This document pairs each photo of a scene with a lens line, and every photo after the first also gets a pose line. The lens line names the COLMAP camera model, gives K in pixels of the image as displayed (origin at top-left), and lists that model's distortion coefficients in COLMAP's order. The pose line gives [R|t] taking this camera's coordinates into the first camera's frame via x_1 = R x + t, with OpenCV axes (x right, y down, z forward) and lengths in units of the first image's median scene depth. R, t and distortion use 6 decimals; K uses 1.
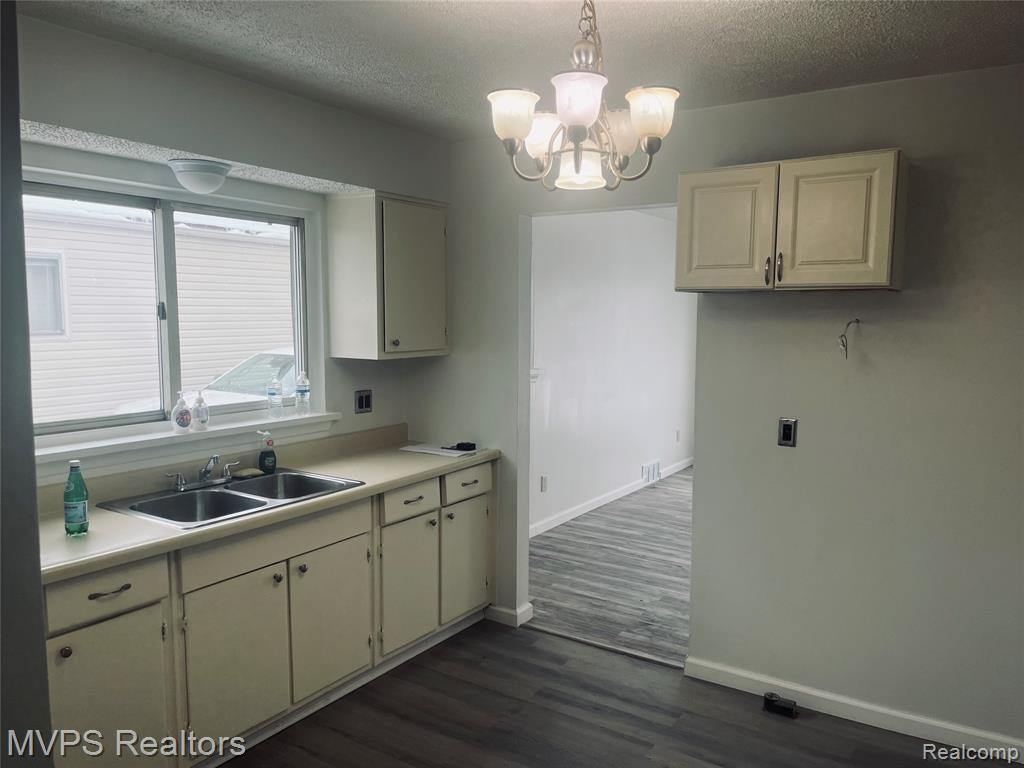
lens RADIAL K [[779.0, 0, 510.5], [0, 779.0, 387.8], [0, 0, 1]] dist [0.035740, -0.018353]
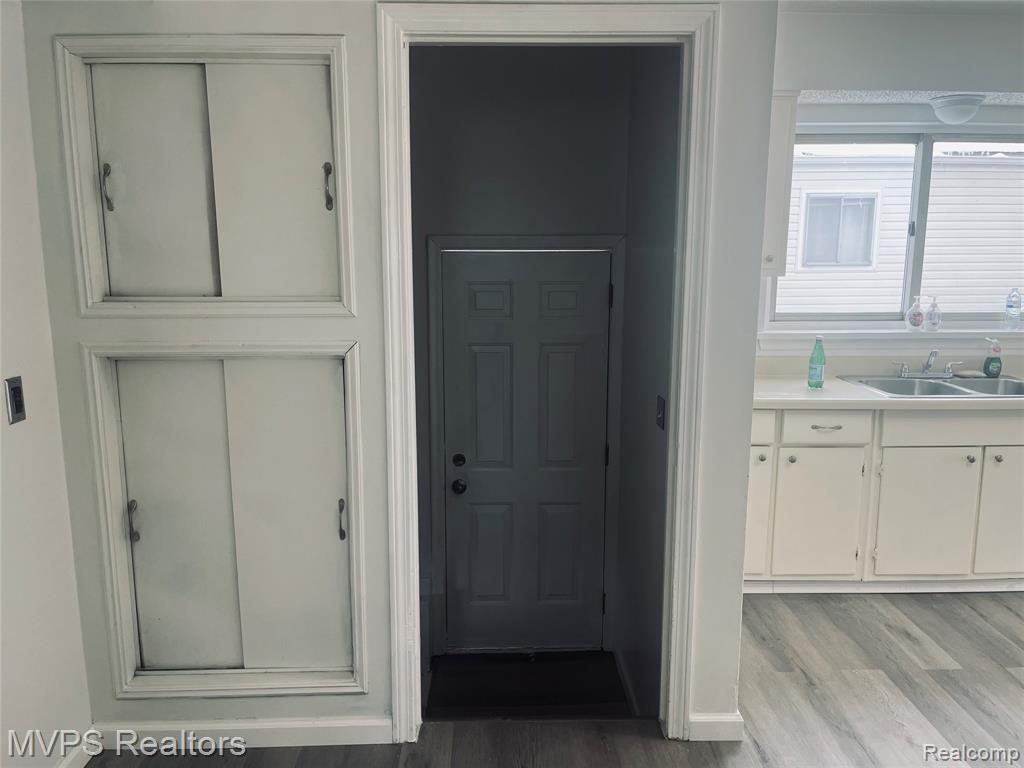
lens RADIAL K [[779.0, 0, 504.7], [0, 779.0, 383.0], [0, 0, 1]] dist [0.035740, -0.018353]
pose [[0.561287, 0.136410, -0.816302, 0.222817], [-0.083191, 0.990627, 0.108339, 0.057796], [0.823429, 0.007100, 0.567374, -0.198922]]
